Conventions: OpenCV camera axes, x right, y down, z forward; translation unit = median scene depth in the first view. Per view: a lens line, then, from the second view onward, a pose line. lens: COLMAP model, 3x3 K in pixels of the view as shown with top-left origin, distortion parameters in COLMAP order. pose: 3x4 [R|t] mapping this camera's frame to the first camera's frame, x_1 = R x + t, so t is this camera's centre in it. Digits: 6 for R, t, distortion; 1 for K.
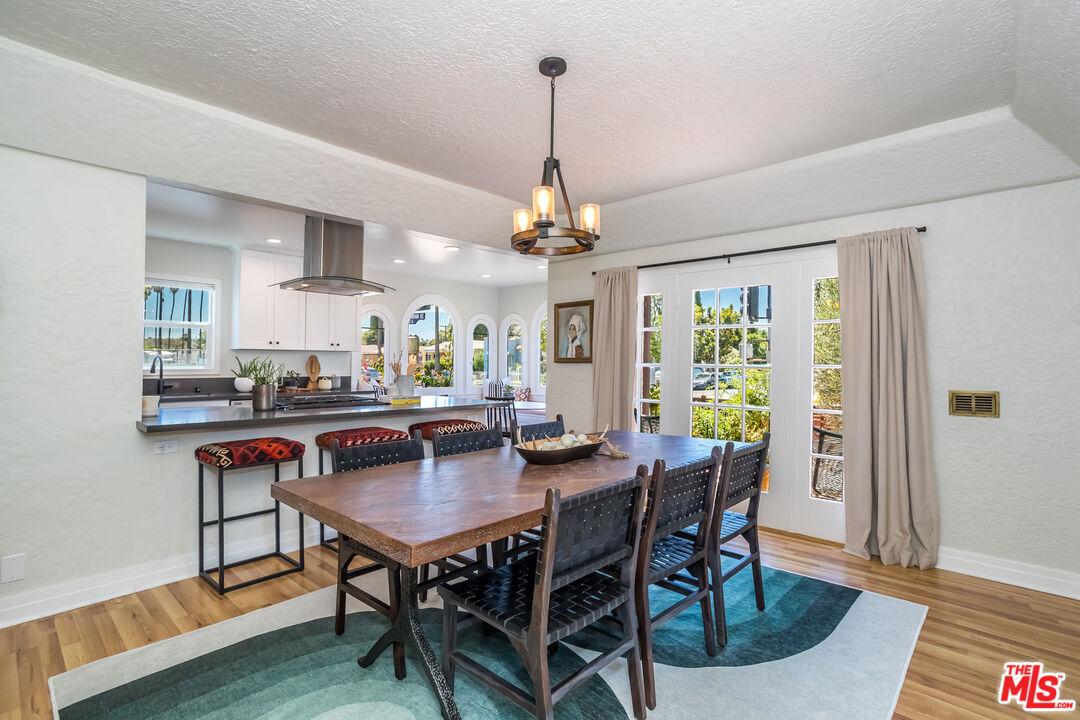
lens RADIAL K [[517.4, 0, 541.8], [0, 517.4, 353.9], [0, 0, 1]] dist [-0.033960, 0.016179]
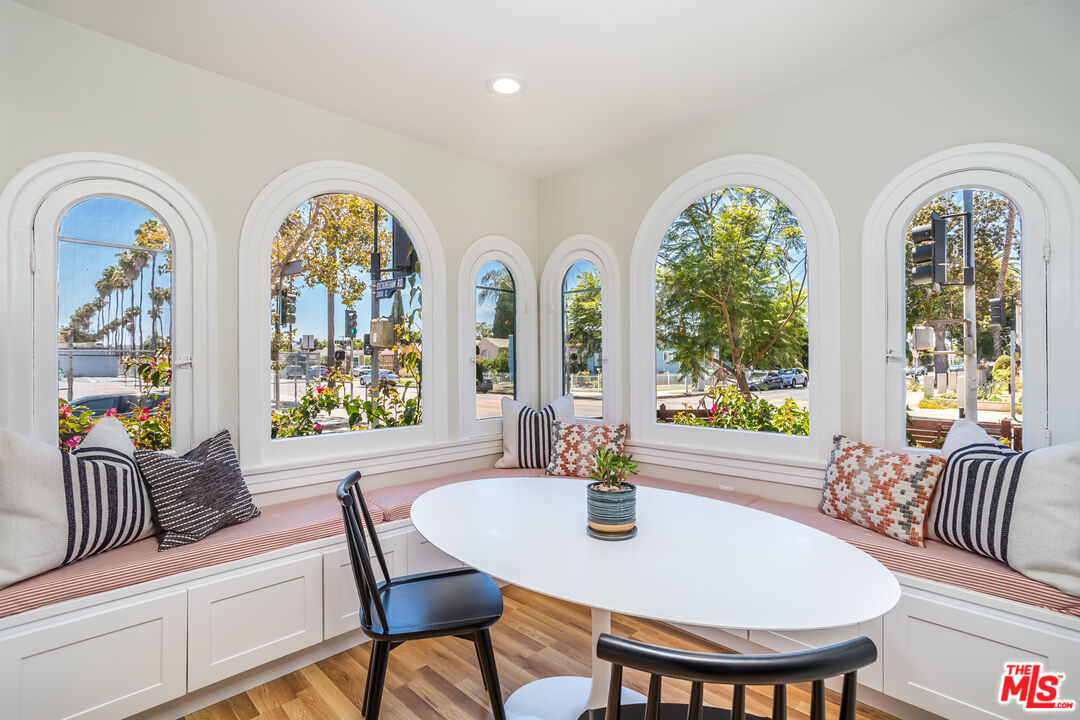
lens RADIAL K [[517.4, 0, 539.1], [0, 517.4, 363.0], [0, 0, 1]] dist [-0.033960, 0.016179]
pose [[0.998427, -0.012532, -0.054640, -0.101938], [0.013441, 0.999777, 0.016304, 0.021331], [0.054424, -0.017013, 0.998373, 0.965890]]
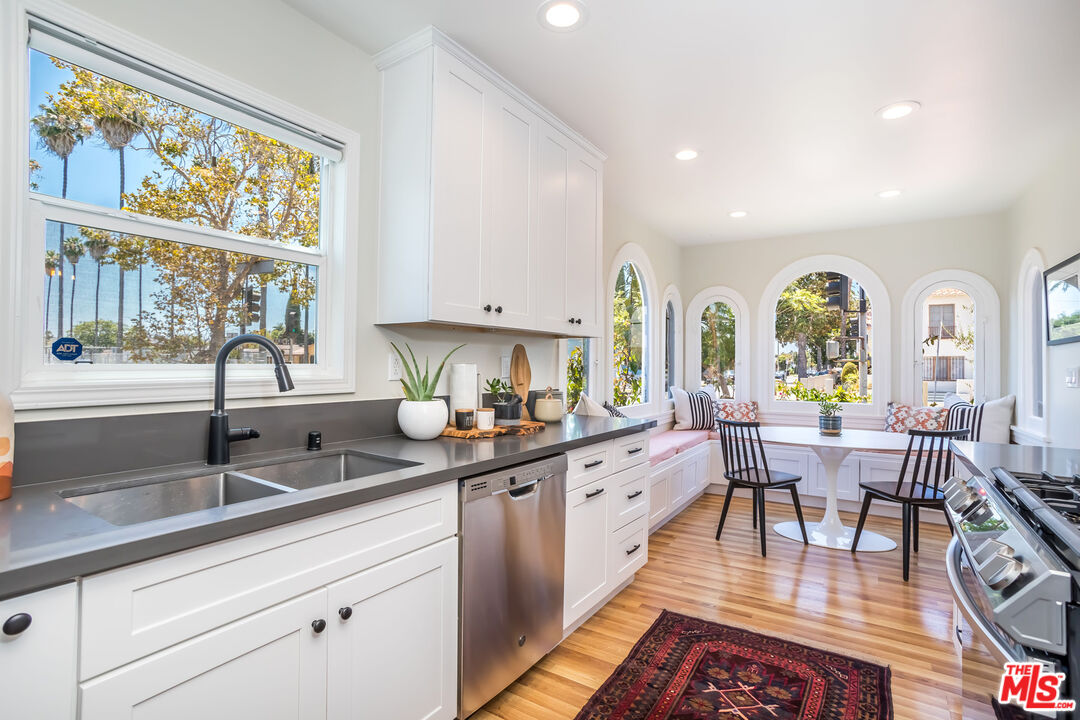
lens RADIAL K [[517.4, 0, 542.8], [0, 517.4, 356.0], [0, 0, 1]] dist [-0.033960, 0.016179]
pose [[0.987068, 0.001434, 0.160298, -0.592428], [-0.001478, 0.999999, 0.000152, 0.014494], [-0.160297, -0.000387, 0.987069, 0.647393]]
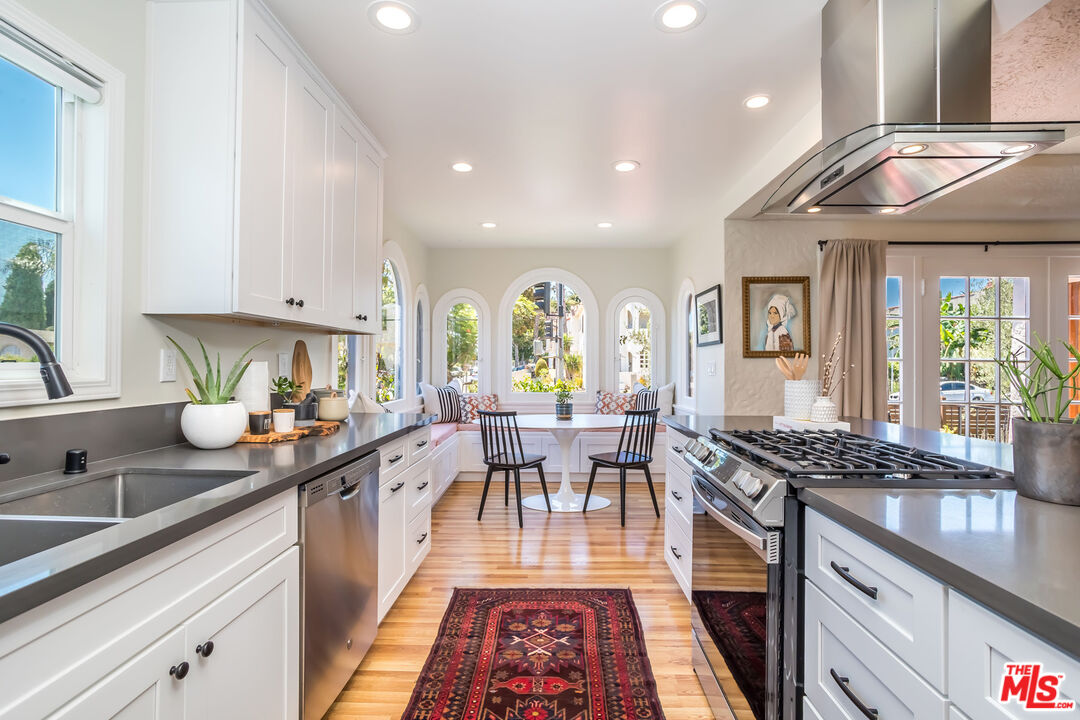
lens RADIAL K [[517.4, 0, 546.8], [0, 517.4, 356.2], [0, 0, 1]] dist [-0.033960, 0.016179]
pose [[0.752904, 0.002240, 0.658126, -0.678221], [-0.007248, 0.999962, 0.004888, 0.013994], [-0.658090, -0.008450, 0.752892, 0.652639]]
